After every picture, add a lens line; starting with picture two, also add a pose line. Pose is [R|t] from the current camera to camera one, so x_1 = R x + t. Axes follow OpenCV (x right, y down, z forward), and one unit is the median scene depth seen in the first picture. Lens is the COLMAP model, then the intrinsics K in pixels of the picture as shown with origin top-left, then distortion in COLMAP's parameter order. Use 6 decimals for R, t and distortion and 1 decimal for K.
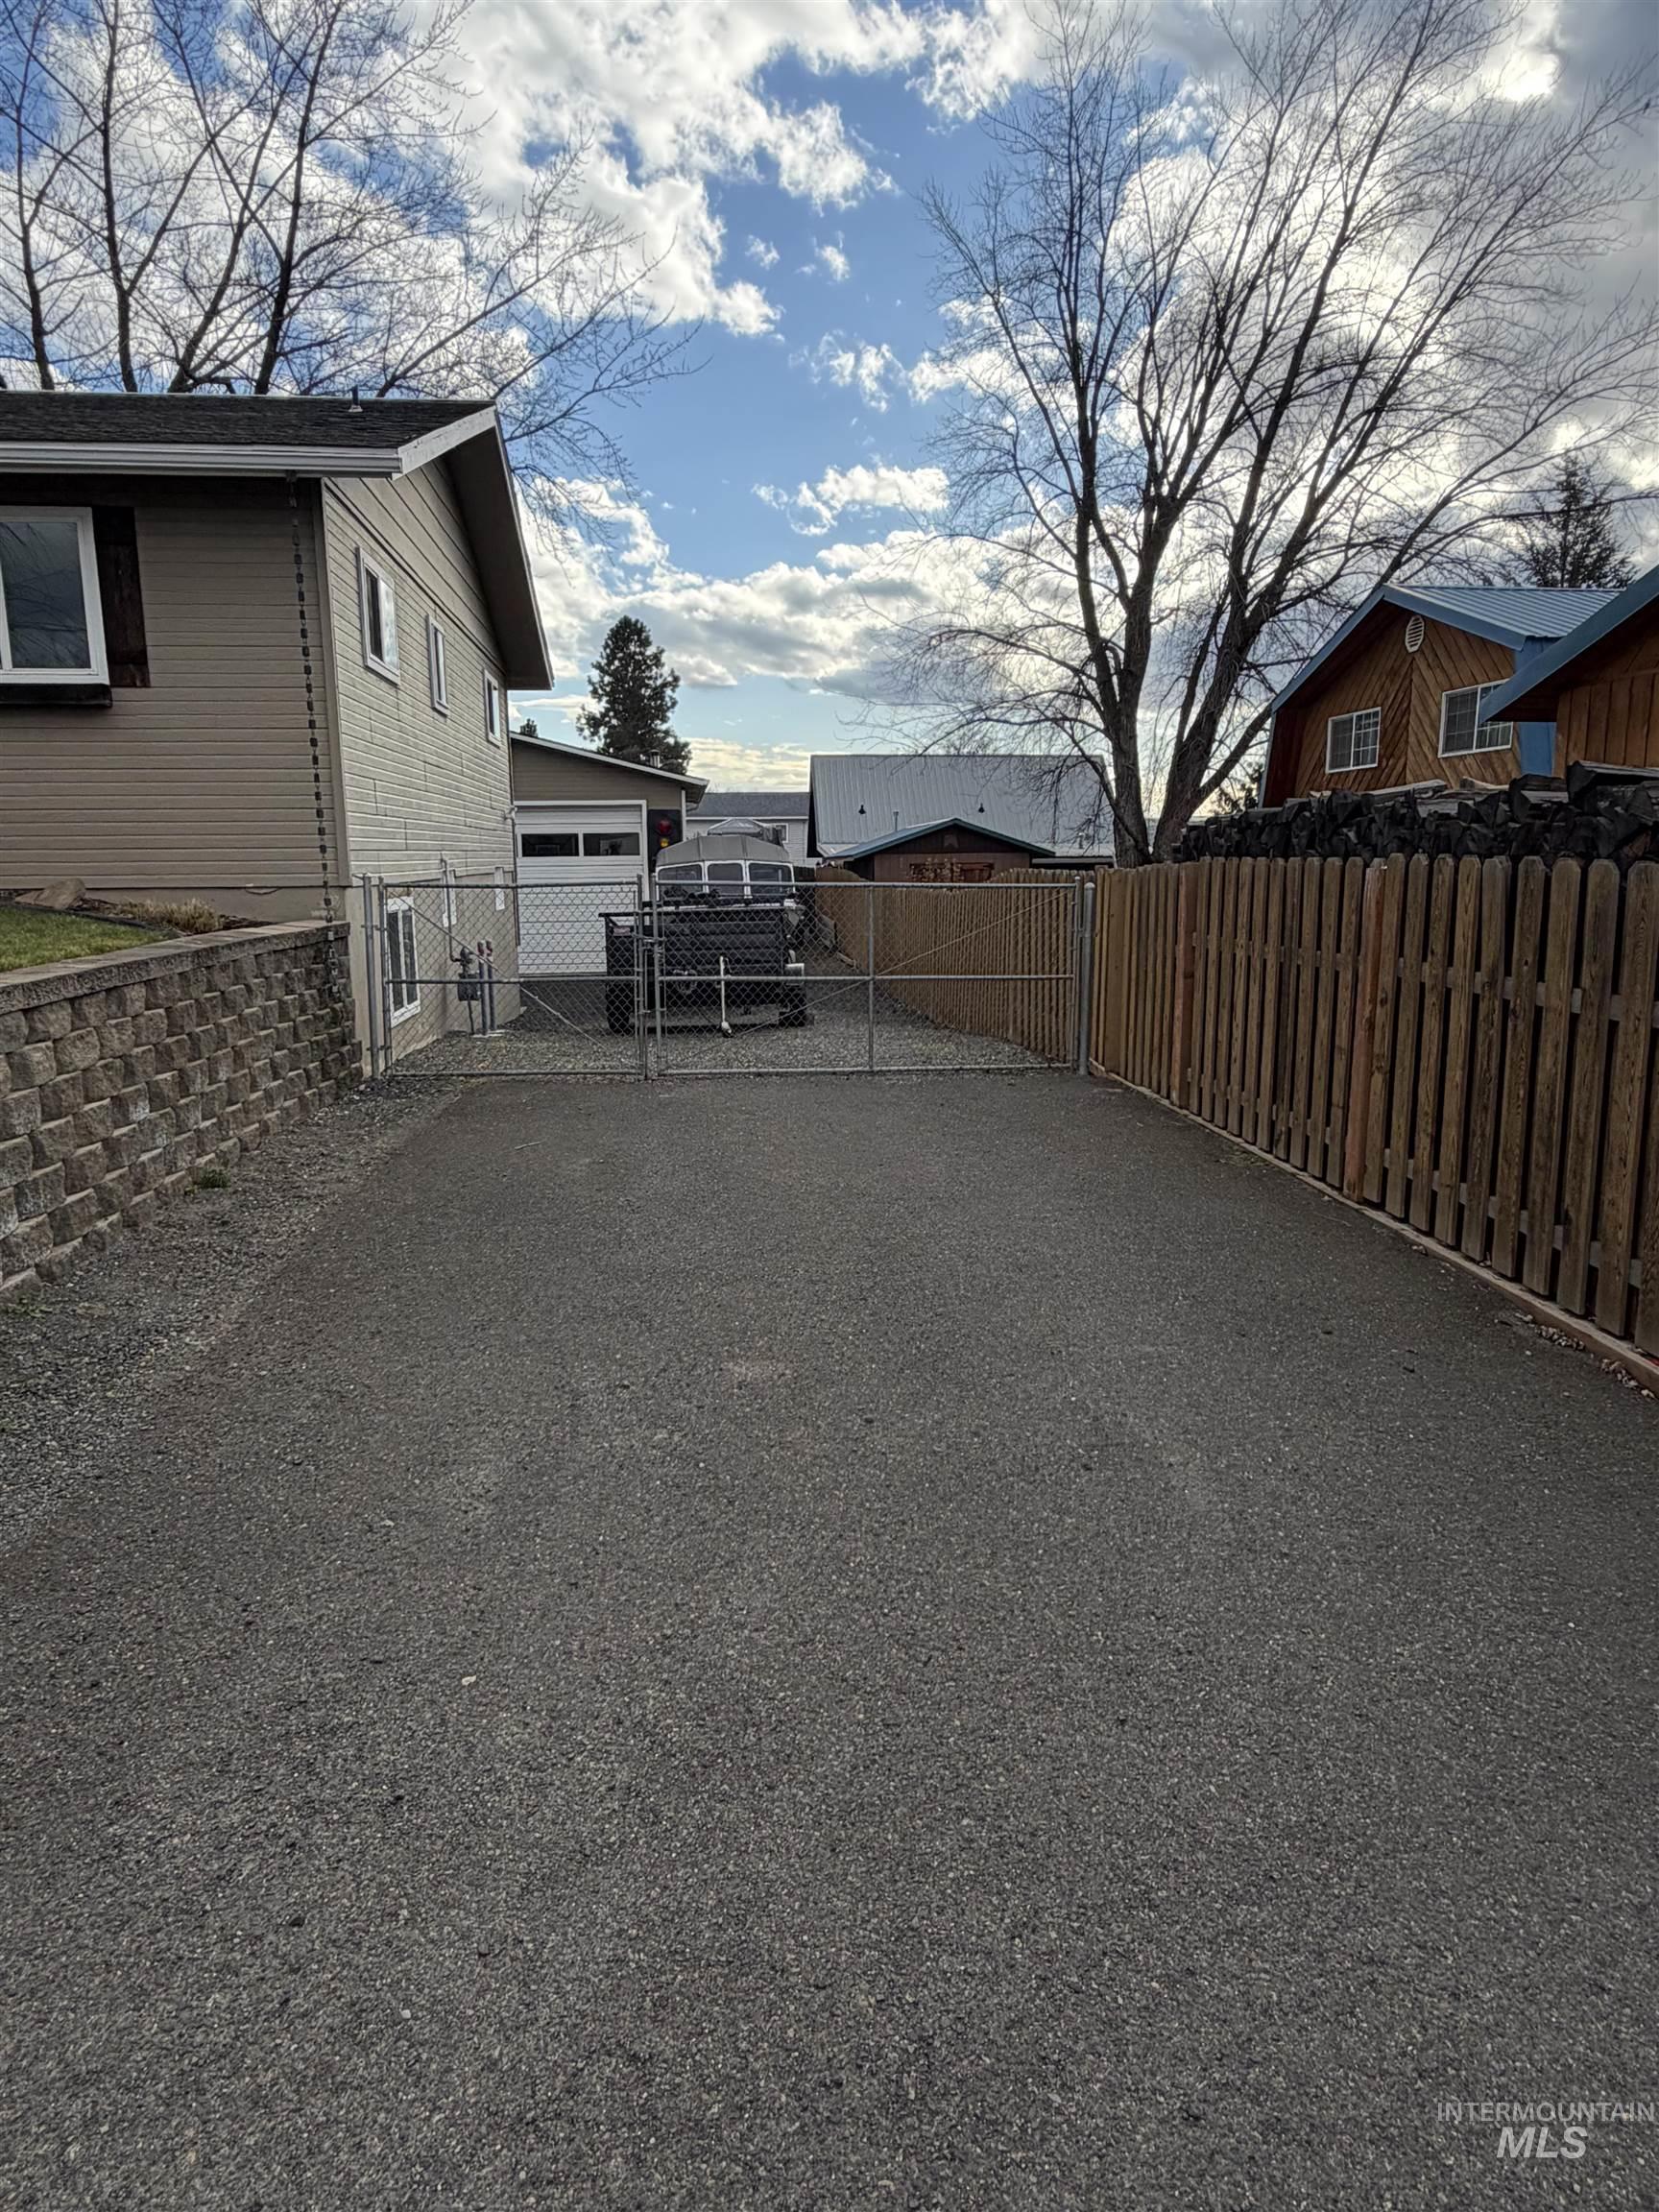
lens RADIAL K [[1425.5, 0, 828.7], [0, 1425.5, 1107.4], [0, 0, 1]] dist [0.012613, 0.002780]
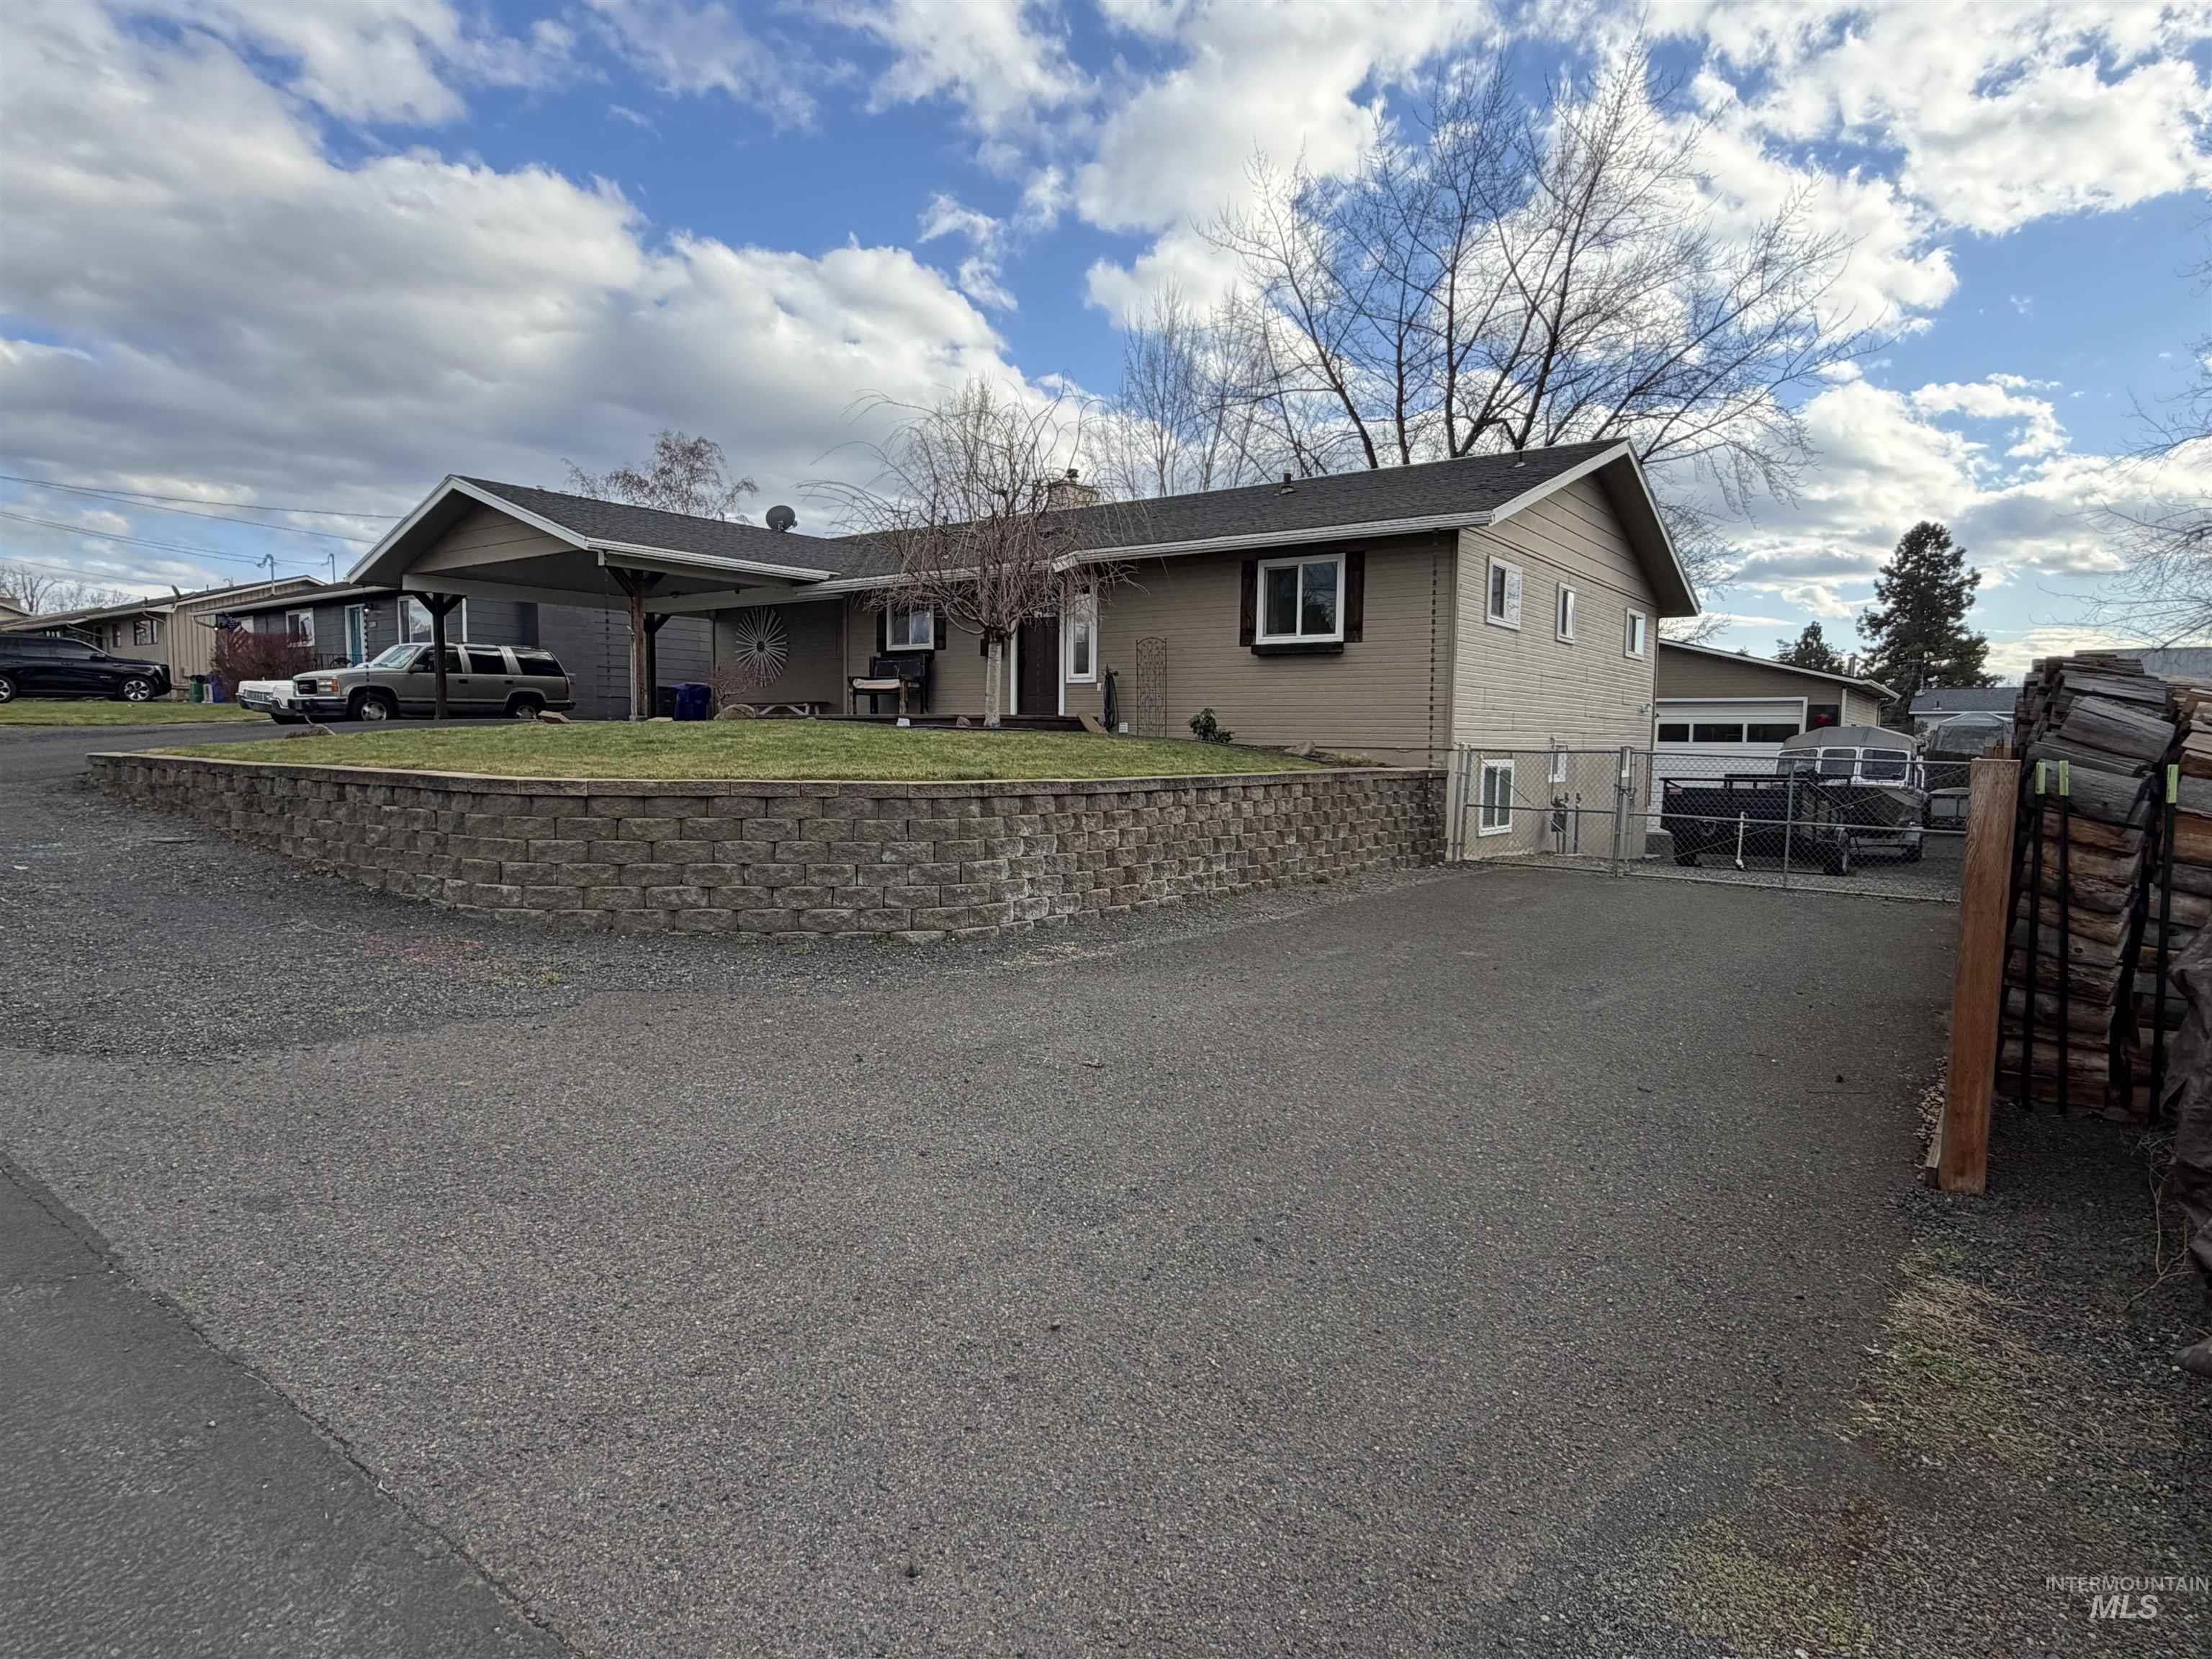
lens RADIAL K [[1225.2, 0, 1105.3], [0, 1225.2, 832.7], [0, 0, 1]] dist [-0.000914, -0.000275]
pose [[0.743772, 0.070556, -0.664699, 0.246762], [-0.137080, 0.989378, -0.048368, 0.053359], [0.654226, 0.127091, 0.745544, -0.264293]]
